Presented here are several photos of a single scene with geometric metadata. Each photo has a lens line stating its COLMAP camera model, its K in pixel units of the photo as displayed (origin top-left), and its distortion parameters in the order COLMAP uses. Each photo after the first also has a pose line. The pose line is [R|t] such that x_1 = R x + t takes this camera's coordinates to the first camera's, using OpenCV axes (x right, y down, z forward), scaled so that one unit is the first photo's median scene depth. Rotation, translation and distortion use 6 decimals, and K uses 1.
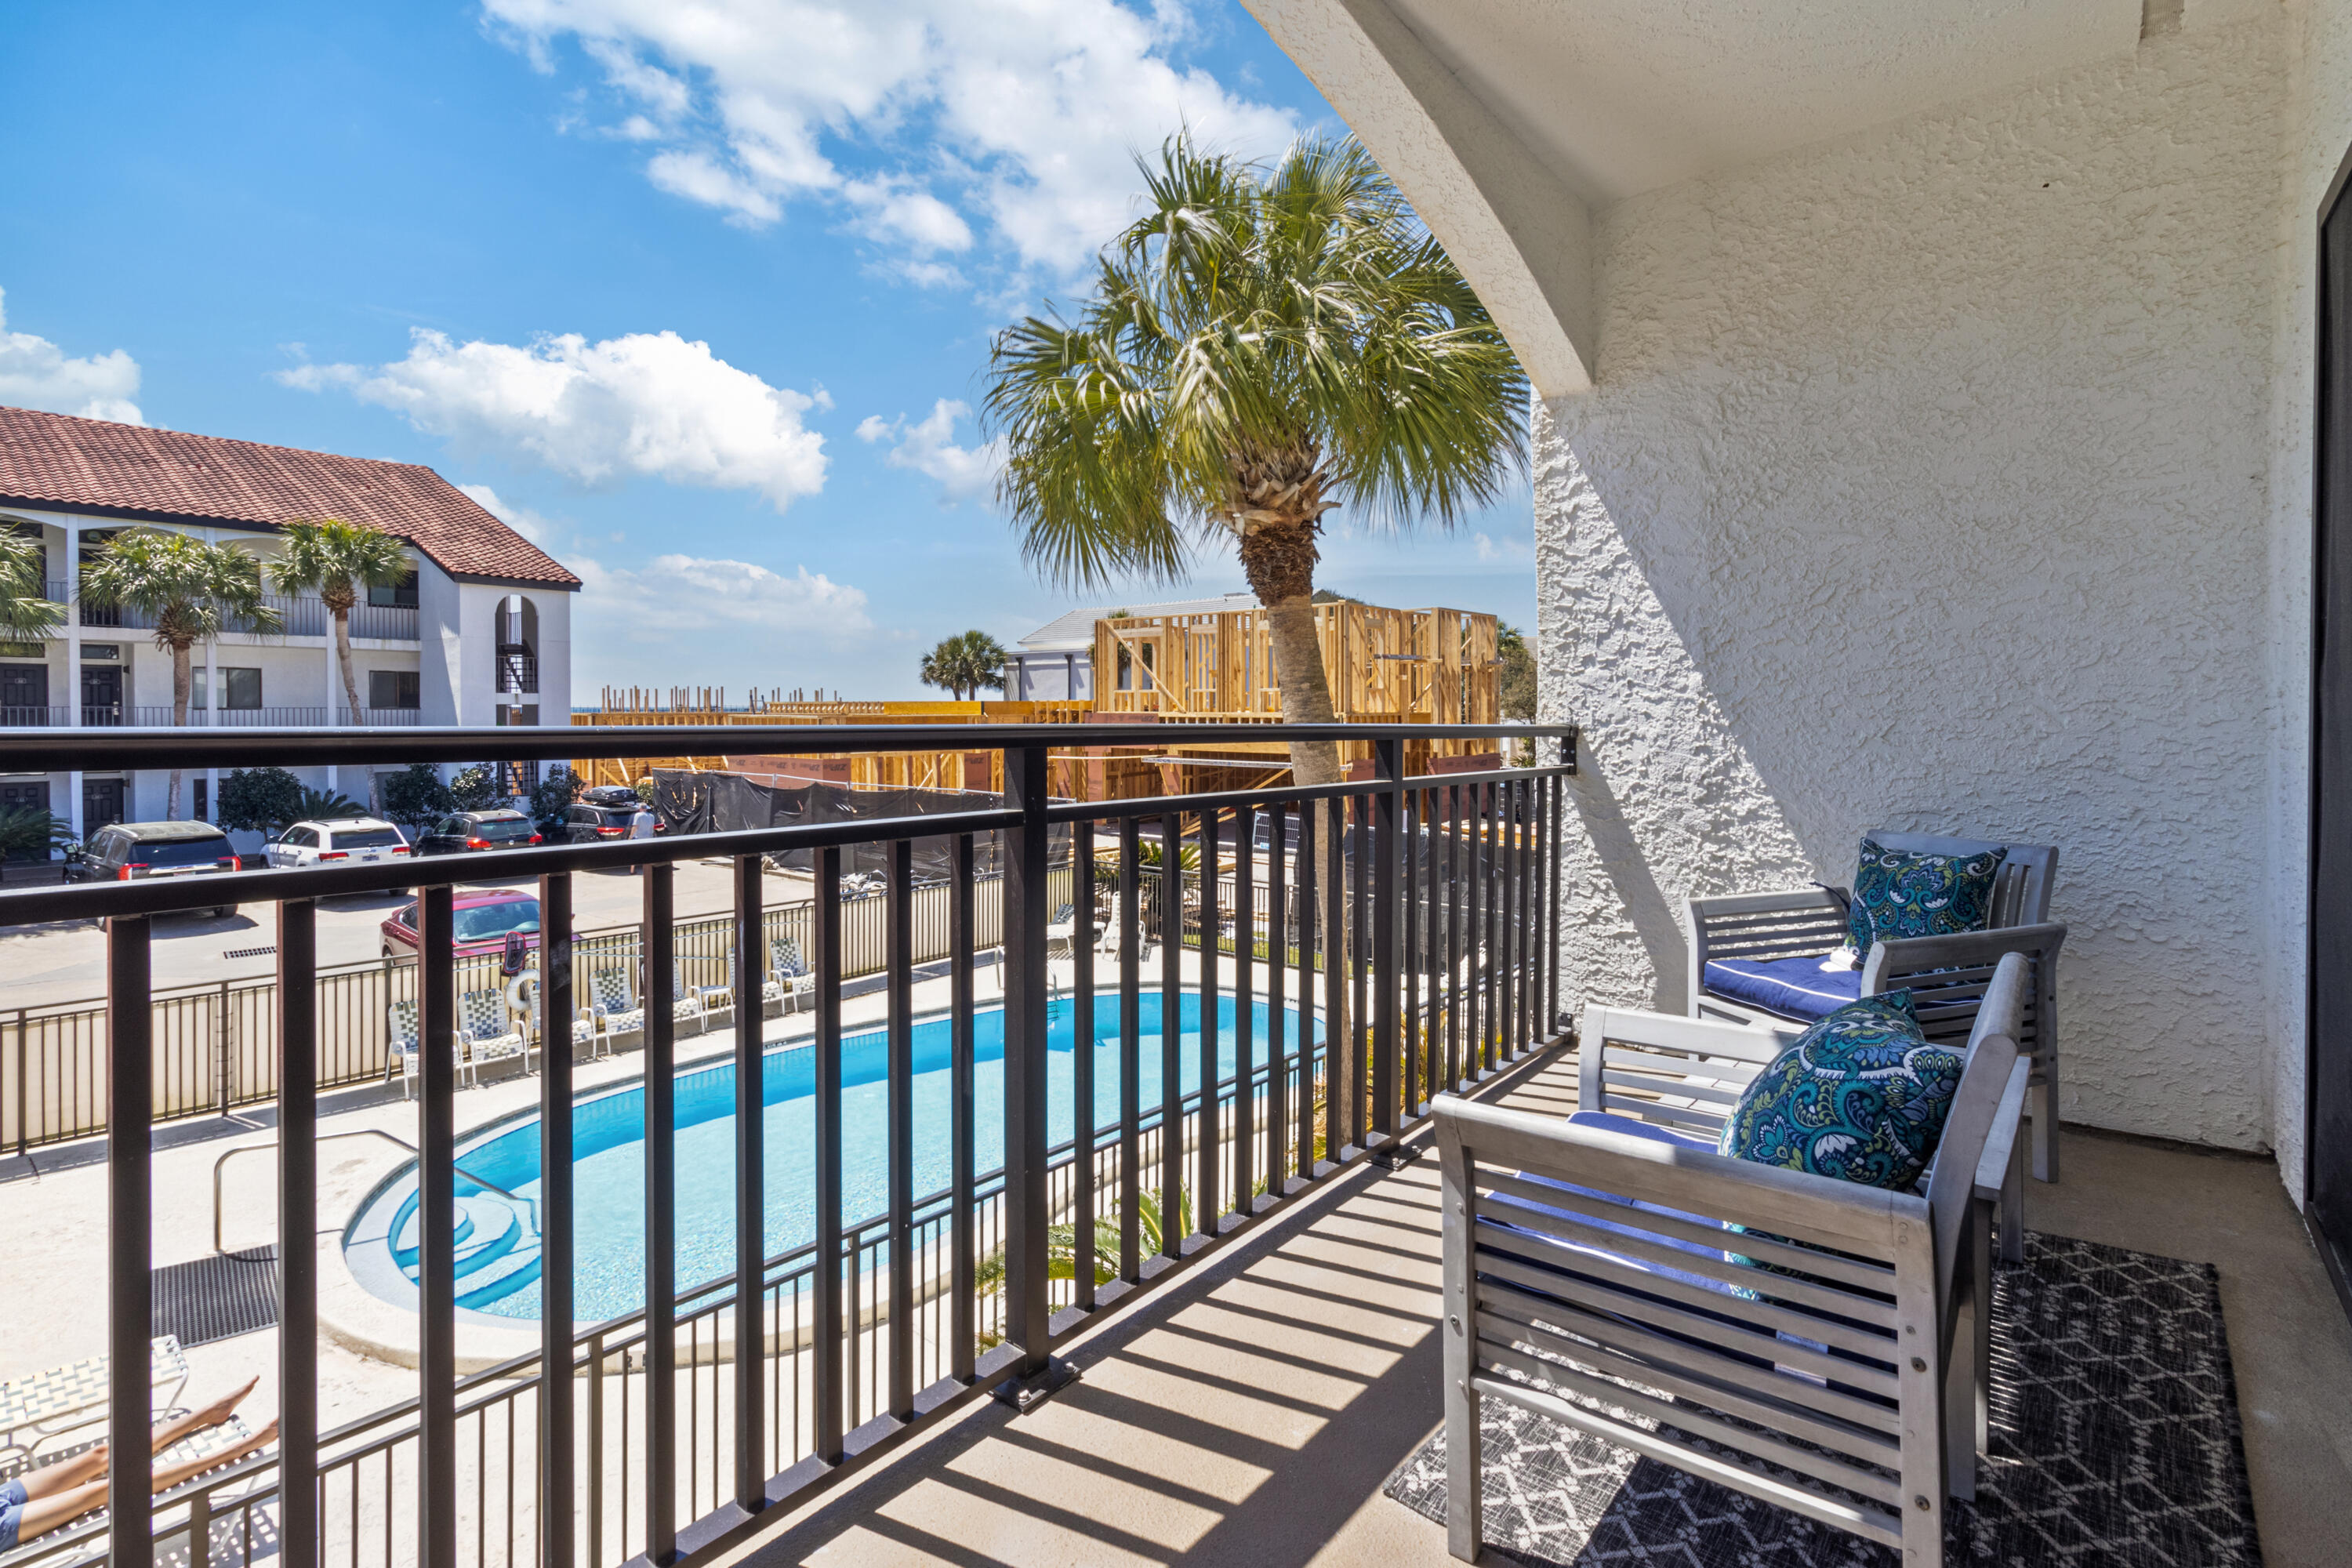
lens RADIAL K [[1112.5, 0, 1165.8], [0, 1112.5, 719.4], [0, 0, 1]] dist [0.001502, -0.000722]
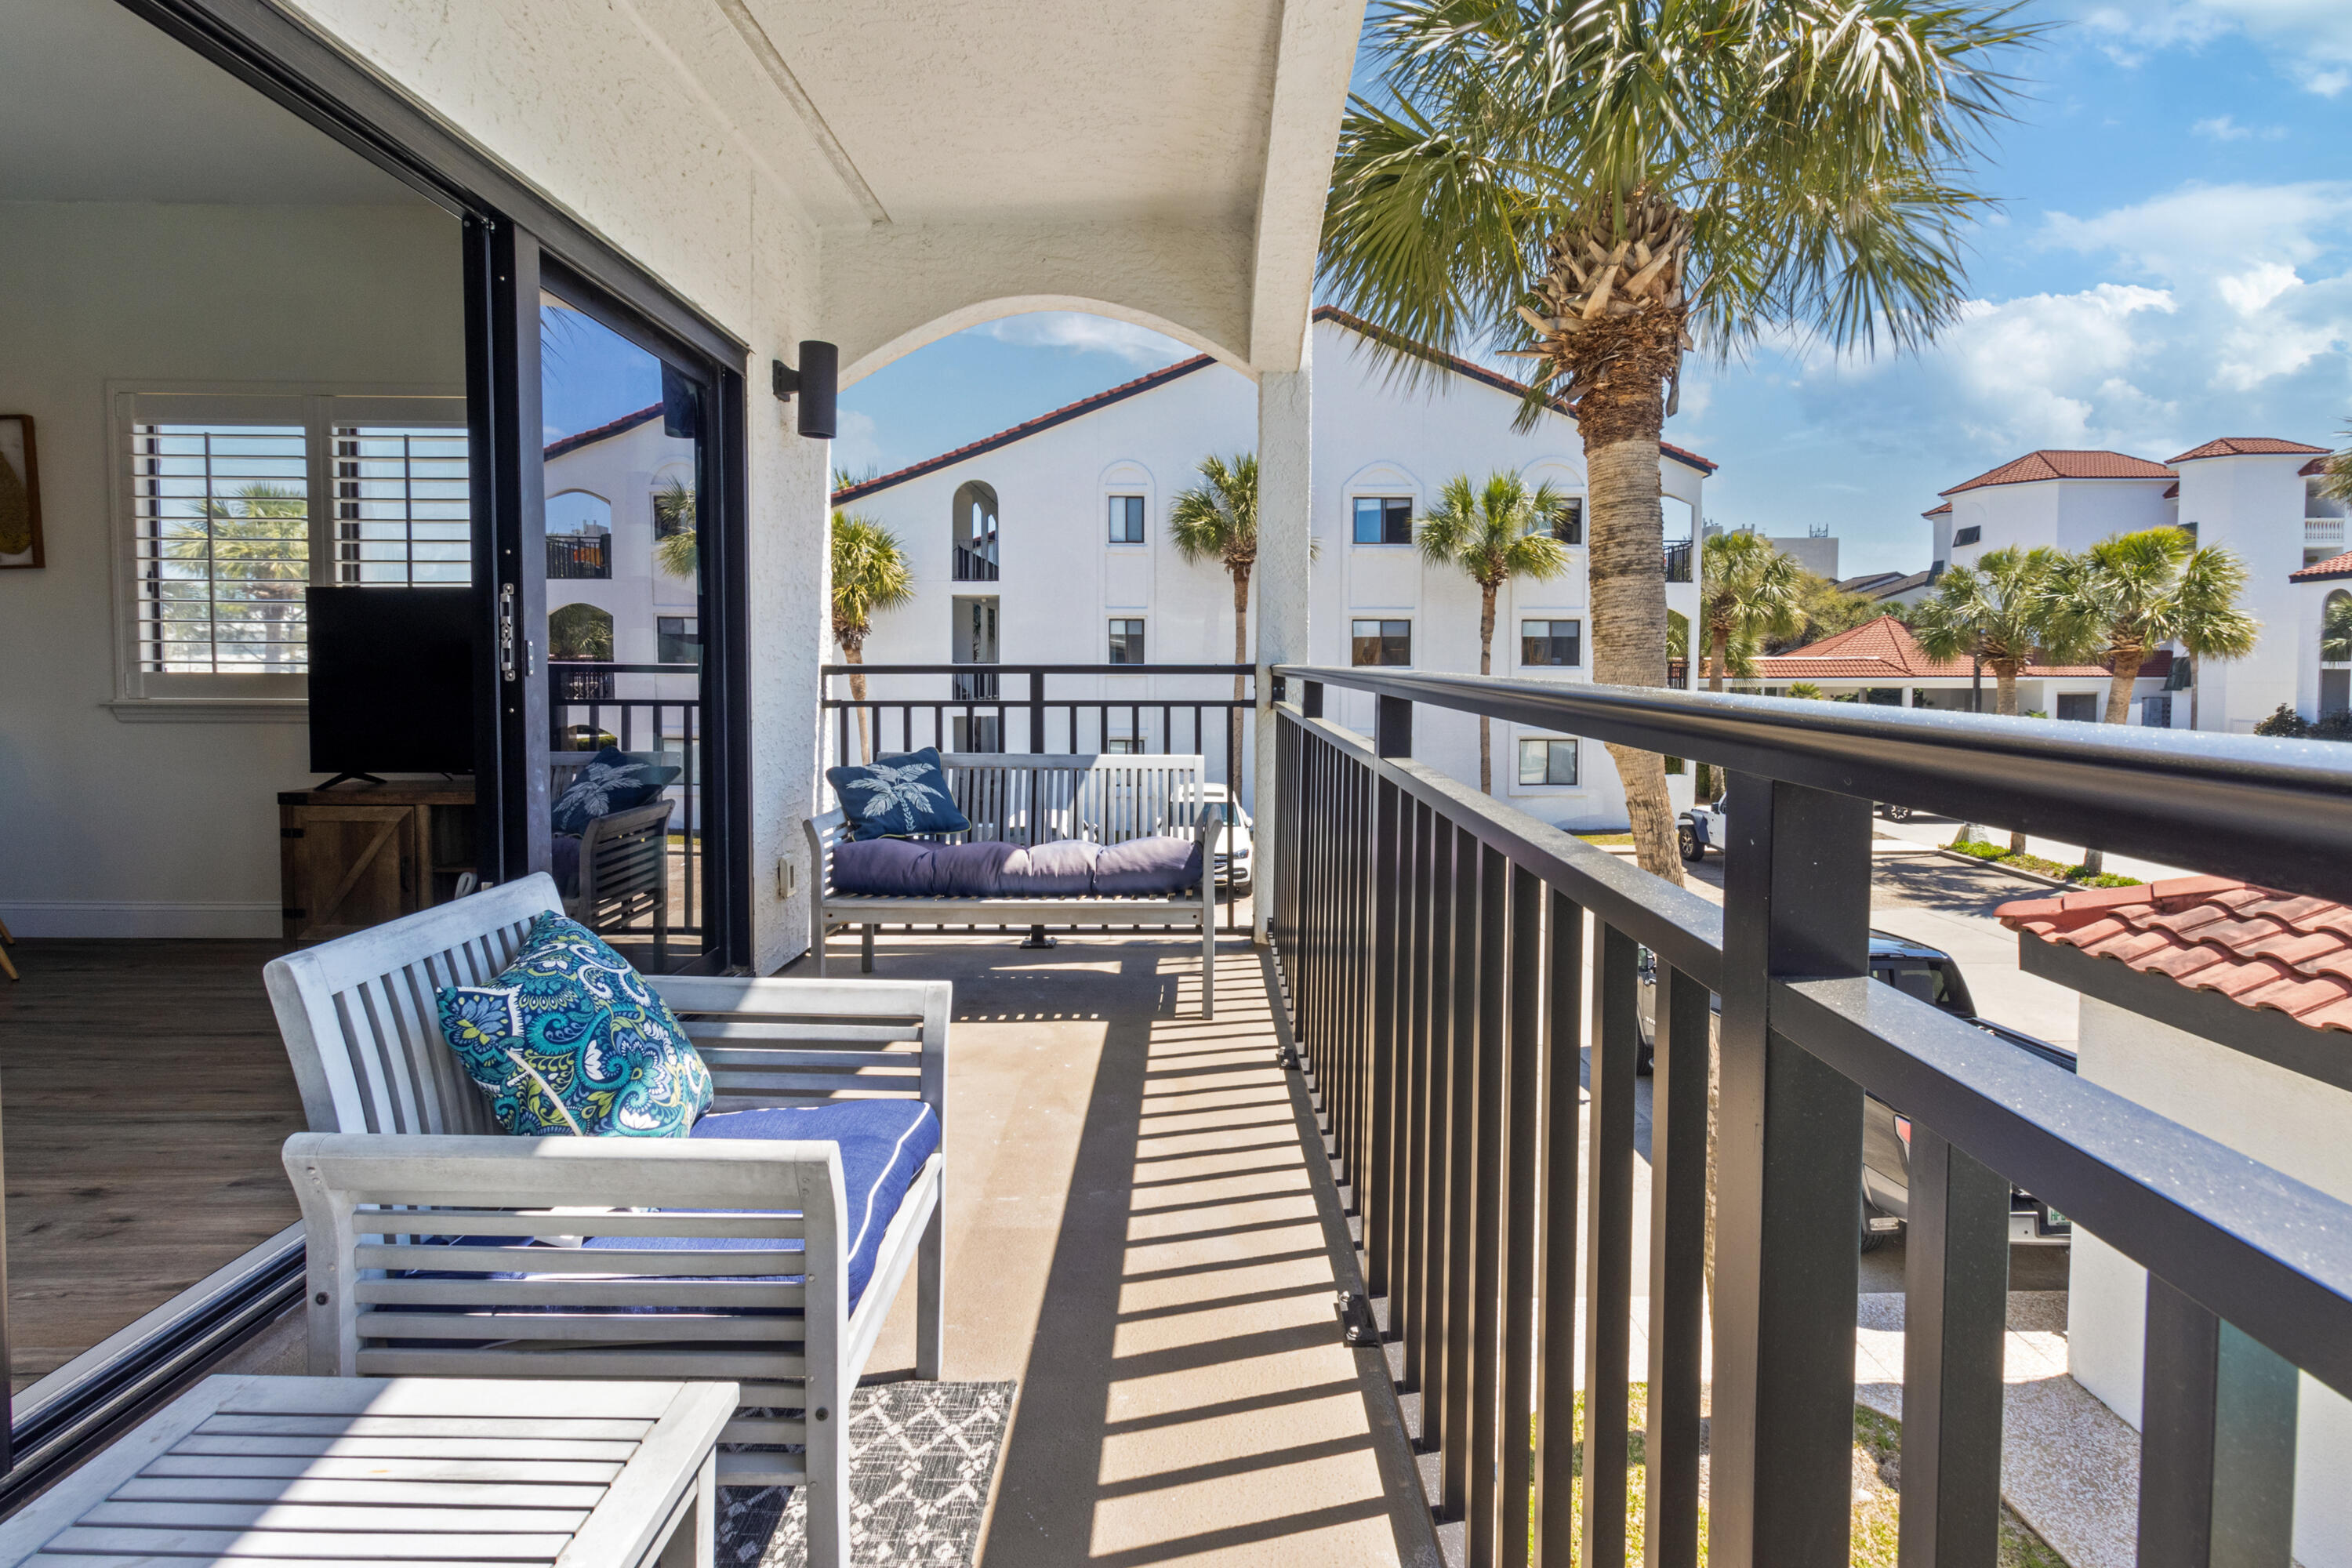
lens RADIAL K [[1108.4, 0, 1183.0], [0, 1108.4, 716.7], [0, 0, 1]] dist [0.002051, -0.000578]
pose [[-0.770961, 0.029308, -0.636208, 0.314888], [-0.002571, 0.998789, 0.049127, 0.001541], [0.636878, 0.039511, -0.769952, 0.819085]]
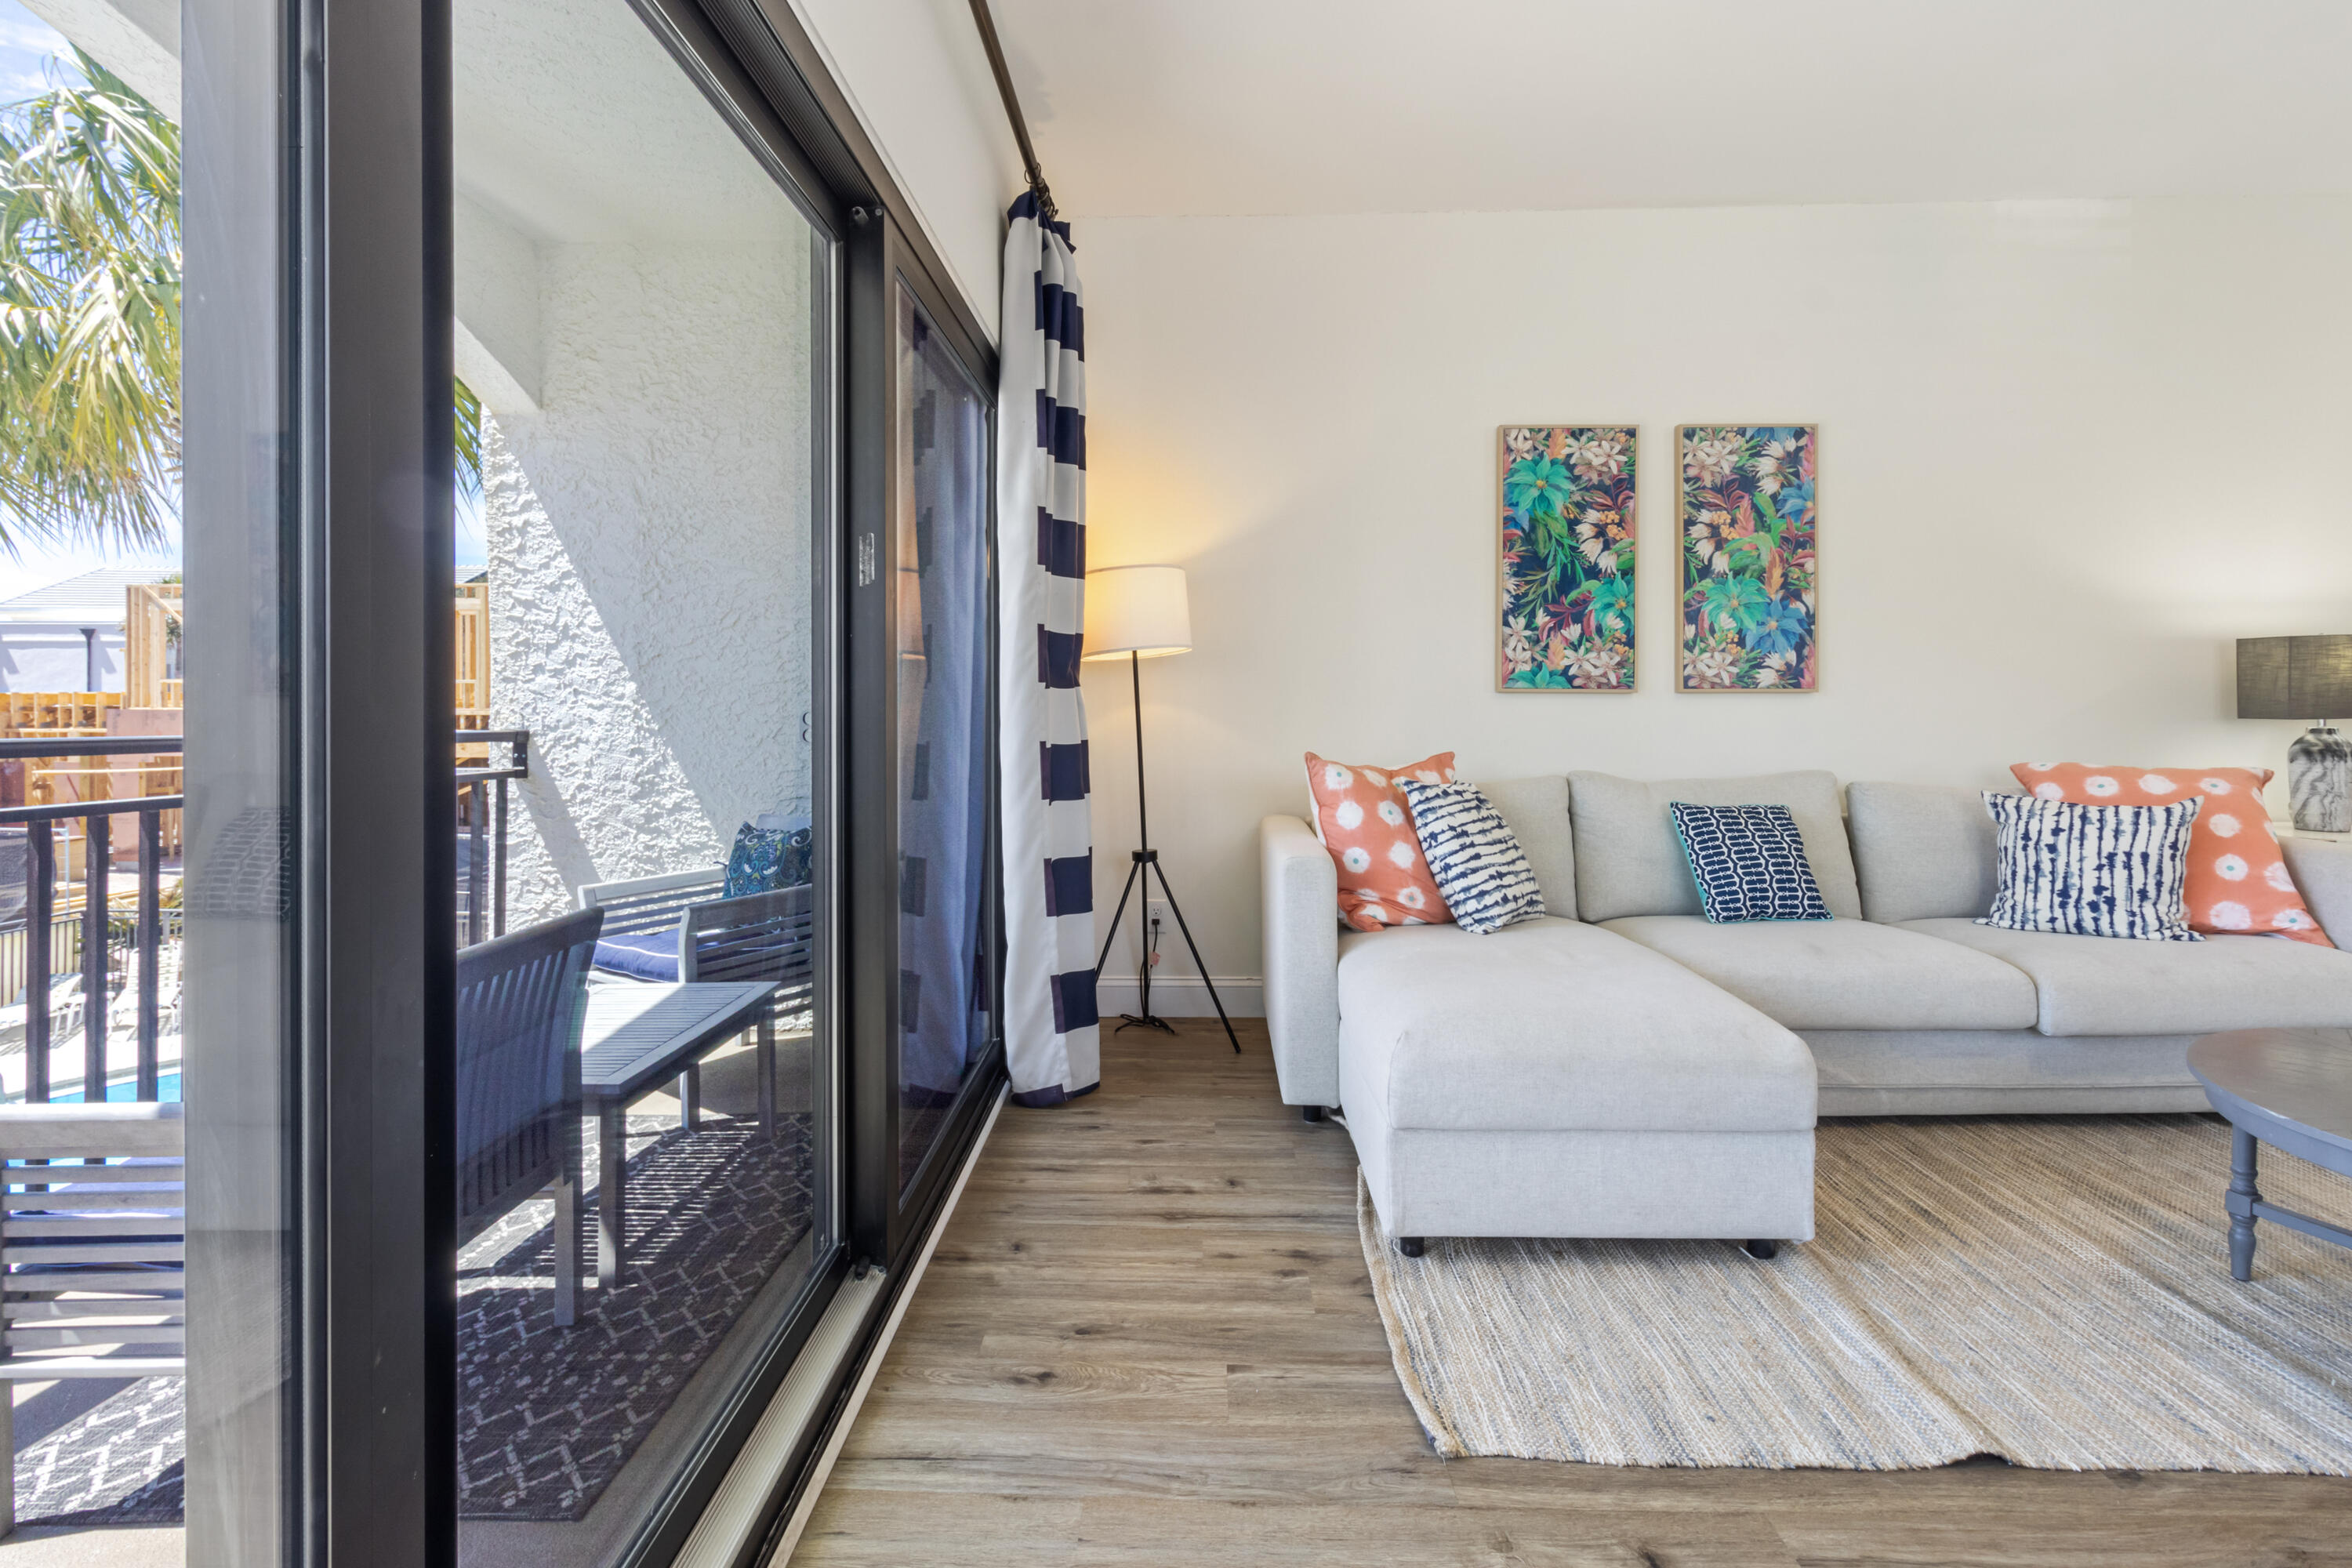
lens RADIAL K [[1117.7, 0, 1167.1], [0, 1117.7, 695.9], [0, 0, 1]] dist [0.016712, -0.016755]
pose [[0.781438, 0.002718, 0.623977, 0.182461], [0.006864, 0.999893, -0.012952, -0.009484], [-0.623946, 0.014404, 0.781335, -0.203682]]
